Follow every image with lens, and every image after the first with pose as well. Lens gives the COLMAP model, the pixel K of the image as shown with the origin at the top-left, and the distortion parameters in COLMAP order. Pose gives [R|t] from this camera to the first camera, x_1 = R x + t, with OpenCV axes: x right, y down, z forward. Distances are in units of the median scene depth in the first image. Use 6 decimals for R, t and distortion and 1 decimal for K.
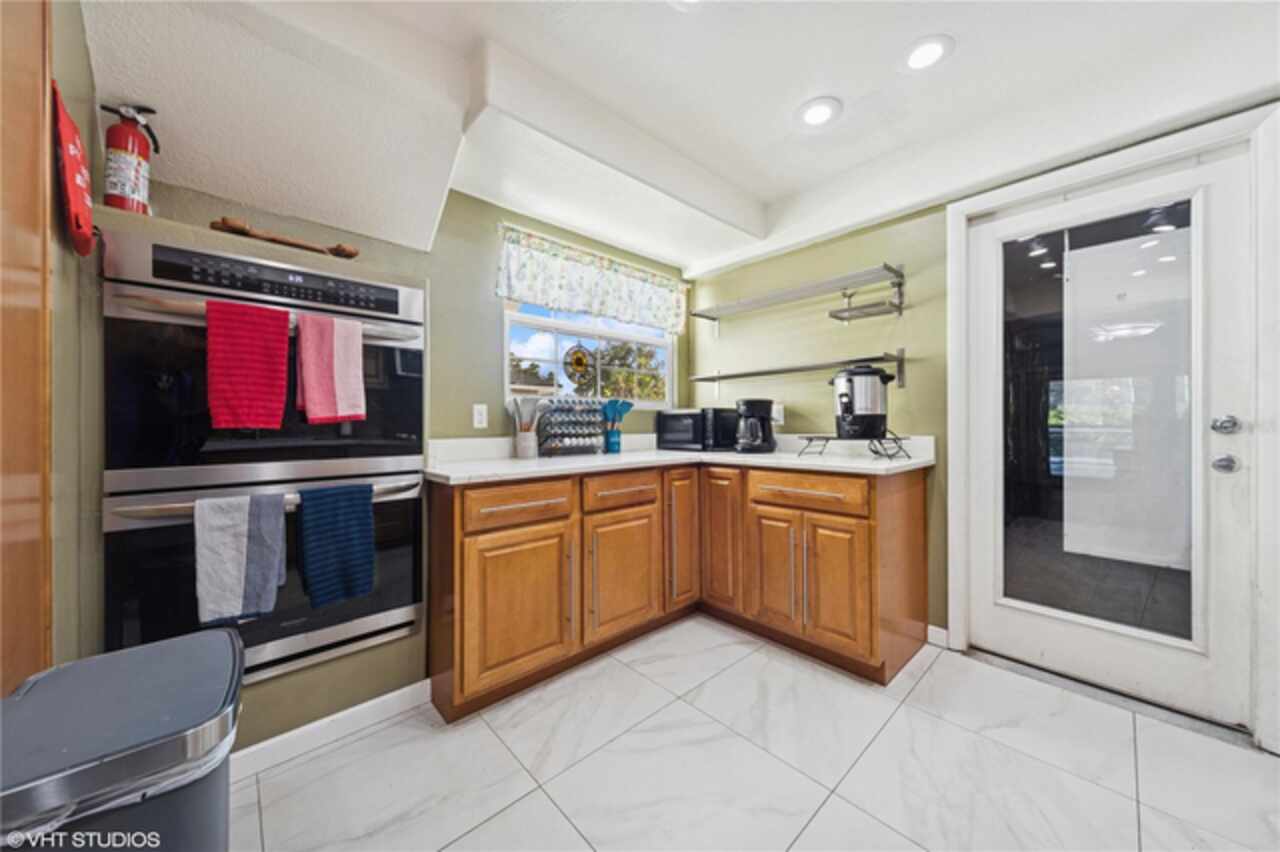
lens RADIAL K [[448.1, 0, 641.2], [0, 448.1, 421.2], [0, 0, 1]] dist [0.003484, 0.000060]
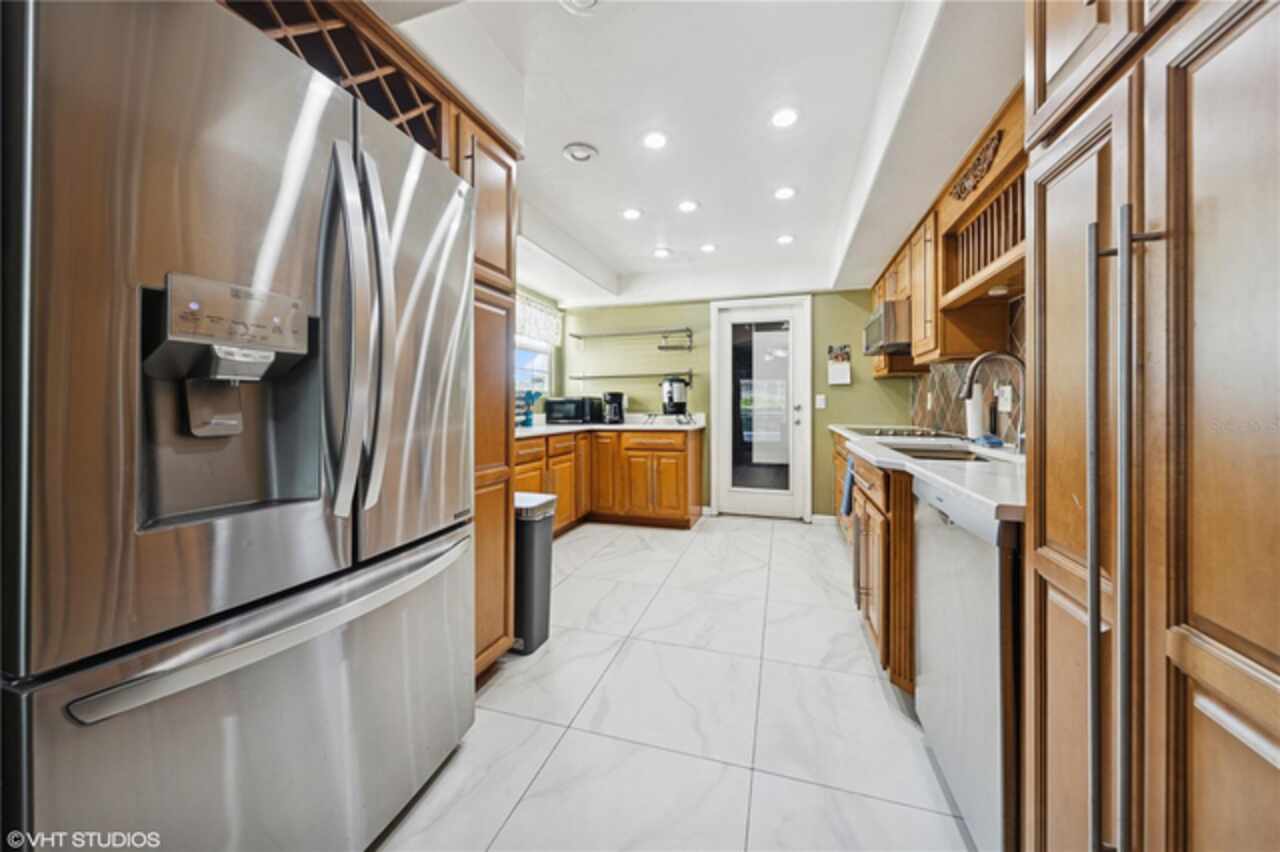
lens RADIAL K [[448.1, 0, 639.7], [0, 448.1, 404.3], [0, 0, 1]] dist [0.003484, 0.000060]
pose [[0.873452, 0.006035, 0.486873, -0.564819], [-0.003649, 0.999976, -0.005850, 0.005956], [-0.486896, 0.003333, 0.873453, -0.597475]]
